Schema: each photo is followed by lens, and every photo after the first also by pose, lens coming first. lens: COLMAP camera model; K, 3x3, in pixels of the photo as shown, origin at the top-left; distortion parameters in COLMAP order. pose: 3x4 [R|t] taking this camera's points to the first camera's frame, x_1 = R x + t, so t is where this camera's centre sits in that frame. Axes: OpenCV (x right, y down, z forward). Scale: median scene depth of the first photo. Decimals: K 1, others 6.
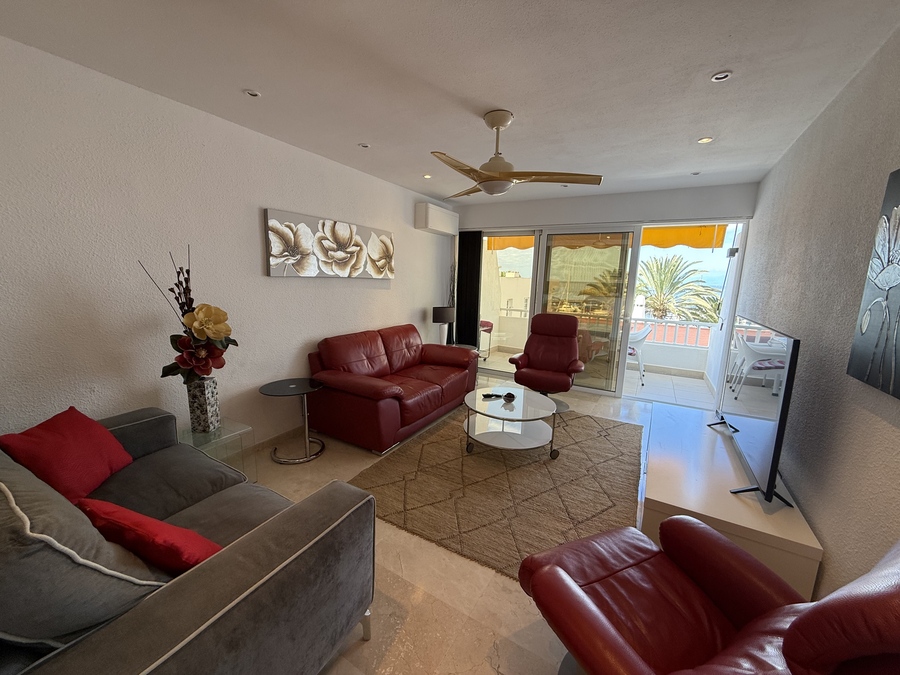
lens RADIAL K [[357.9, 0, 446.8], [0, 357.9, 337.4], [0, 0, 1]] dist [0.000023, -0.000233]
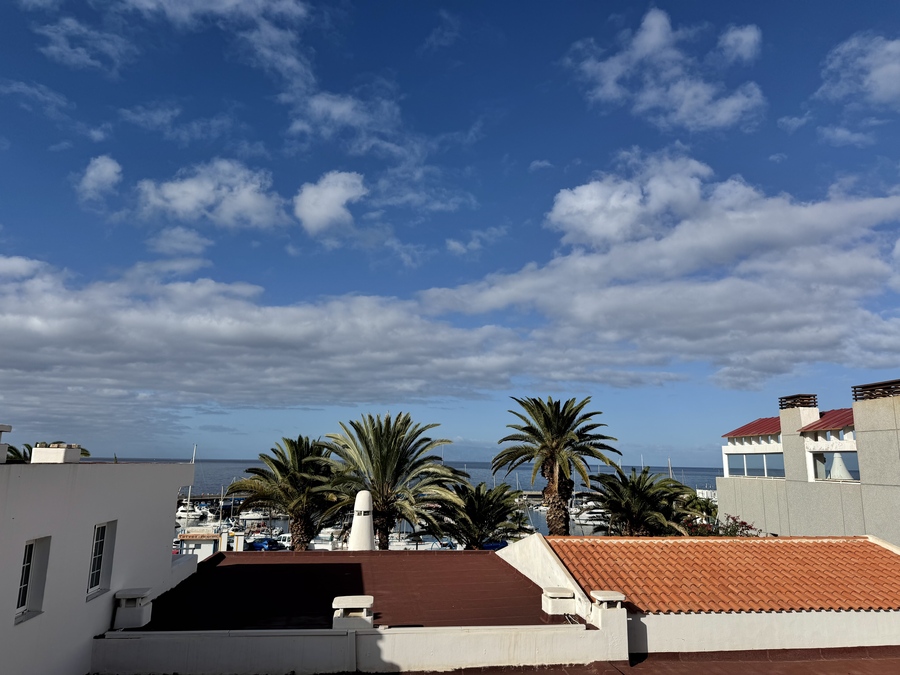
lens RADIAL K [[624.4, 0, 451.7], [0, 624.4, 330.6], [0, 0, 1]] dist [0.063022, -0.055418]
pose [[0.756077, 0.113819, 0.644510, 0.385405], [0.117490, 0.945161, -0.304741, -0.351650], [-0.643851, 0.306131, 0.701241, 1.819986]]
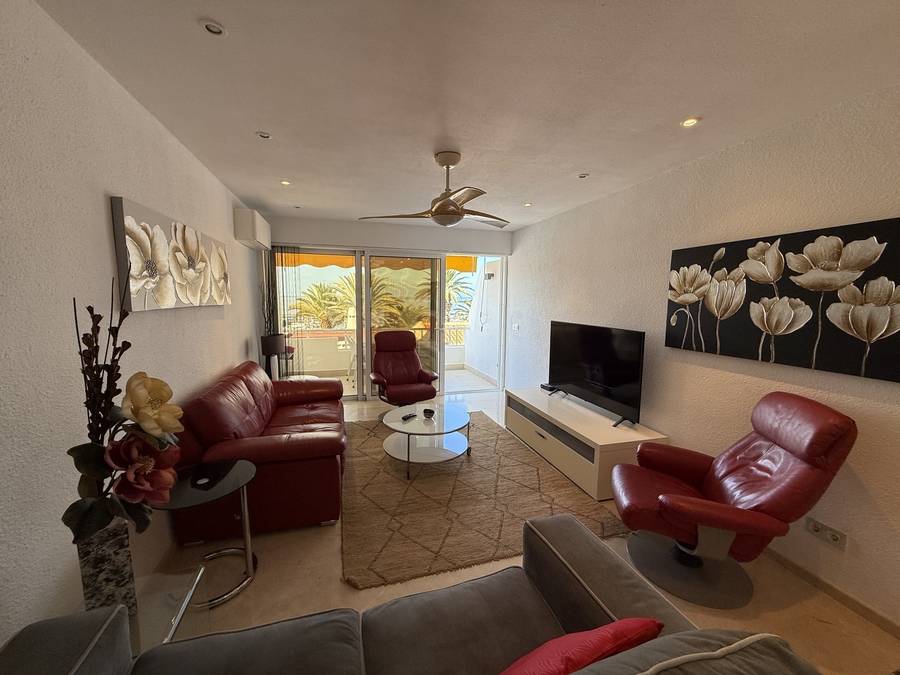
lens RADIAL K [[357.9, 0, 446.4], [0, 357.9, 337.1], [0, 0, 1]] dist [0.000023, -0.000233]
pose [[0.687314, -0.104318, 0.718830, -0.465875], [0.131230, 0.991182, 0.018365, -0.059859], [-0.714407, 0.081709, 0.694943, 0.187528]]
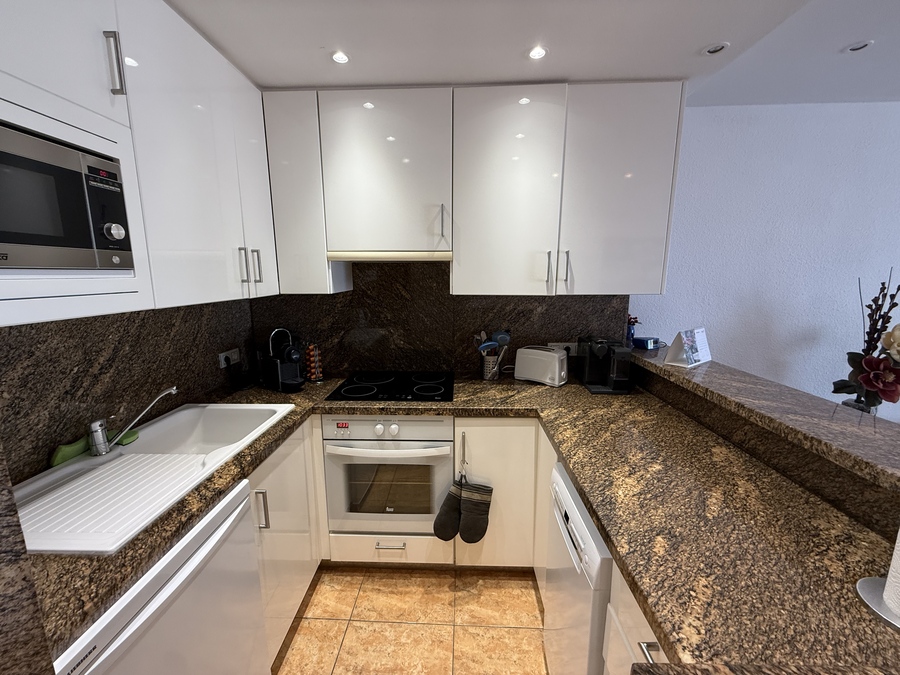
lens RADIAL K [[357.9, 0, 447.0], [0, 357.9, 337.3], [0, 0, 1]] dist [0.000023, -0.000233]
pose [[0.464394, 0.123963, -0.876910, -0.266130], [-0.131441, 0.988837, 0.070177, 0.018327], [0.875821, 0.082673, 0.475503, -0.260817]]
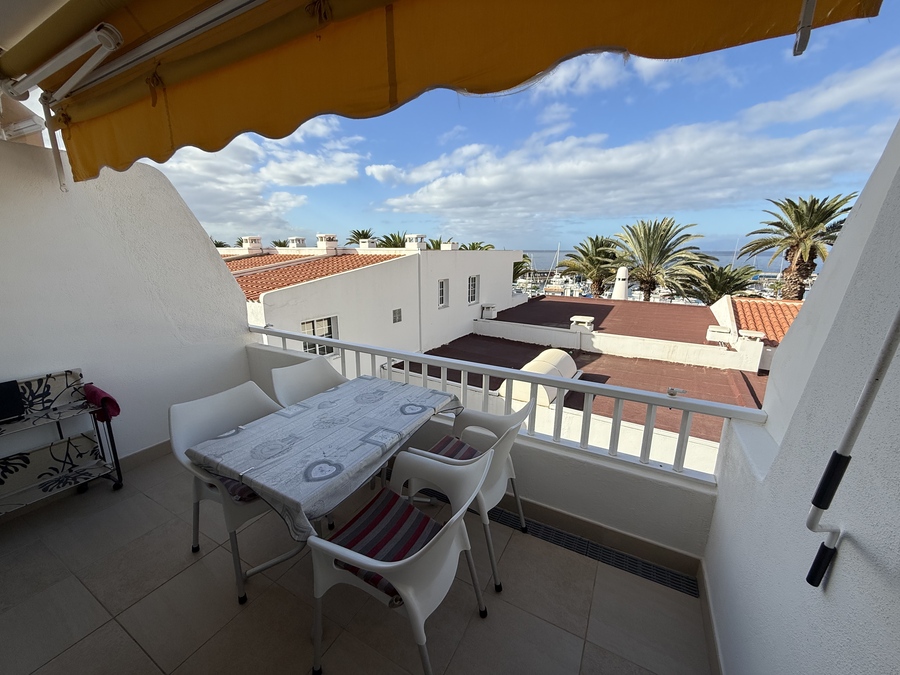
lens RADIAL K [[357.9, 0, 448.6], [0, 357.9, 336.8], [0, 0, 1]] dist [0.000023, -0.000233]
pose [[0.999290, -0.033480, 0.017303, 0.826174], [0.032149, 0.996874, 0.072165, -0.207113], [-0.019665, -0.071557, 0.997243, 1.169265]]
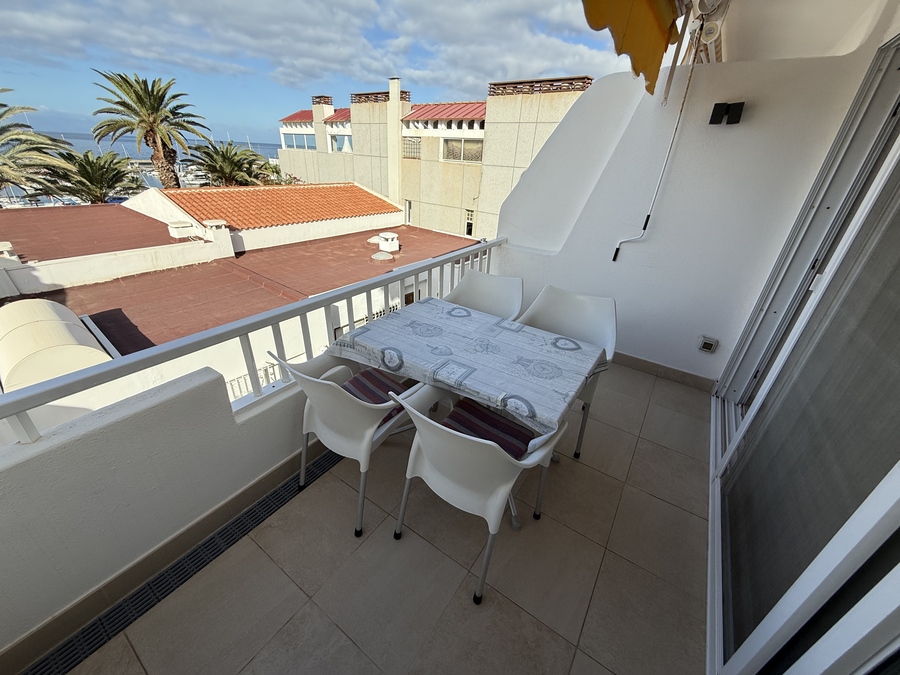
lens RADIAL K [[357.9, 0, 445.2], [0, 357.9, 336.0], [0, 0, 1]] dist [0.000023, -0.000233]
pose [[0.085249, -0.479776, 0.873240, 0.218727], [0.121421, 0.874901, 0.468835, -0.310160], [-0.988934, 0.066062, 0.132839, 1.667910]]
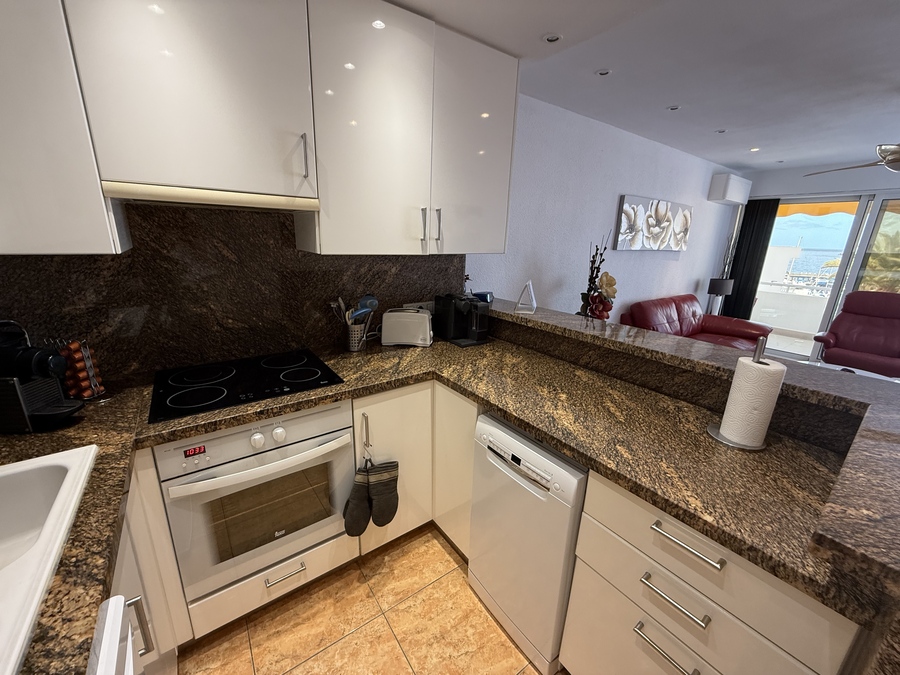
lens RADIAL K [[357.9, 0, 446.2], [0, 357.9, 337.0], [0, 0, 1]] dist [0.000023, -0.000233]
pose [[0.909695, 0.106841, -0.401297, -0.413604], [-0.069603, 0.991895, 0.106300, 0.033876], [0.409402, -0.068770, 0.909759, -0.342282]]
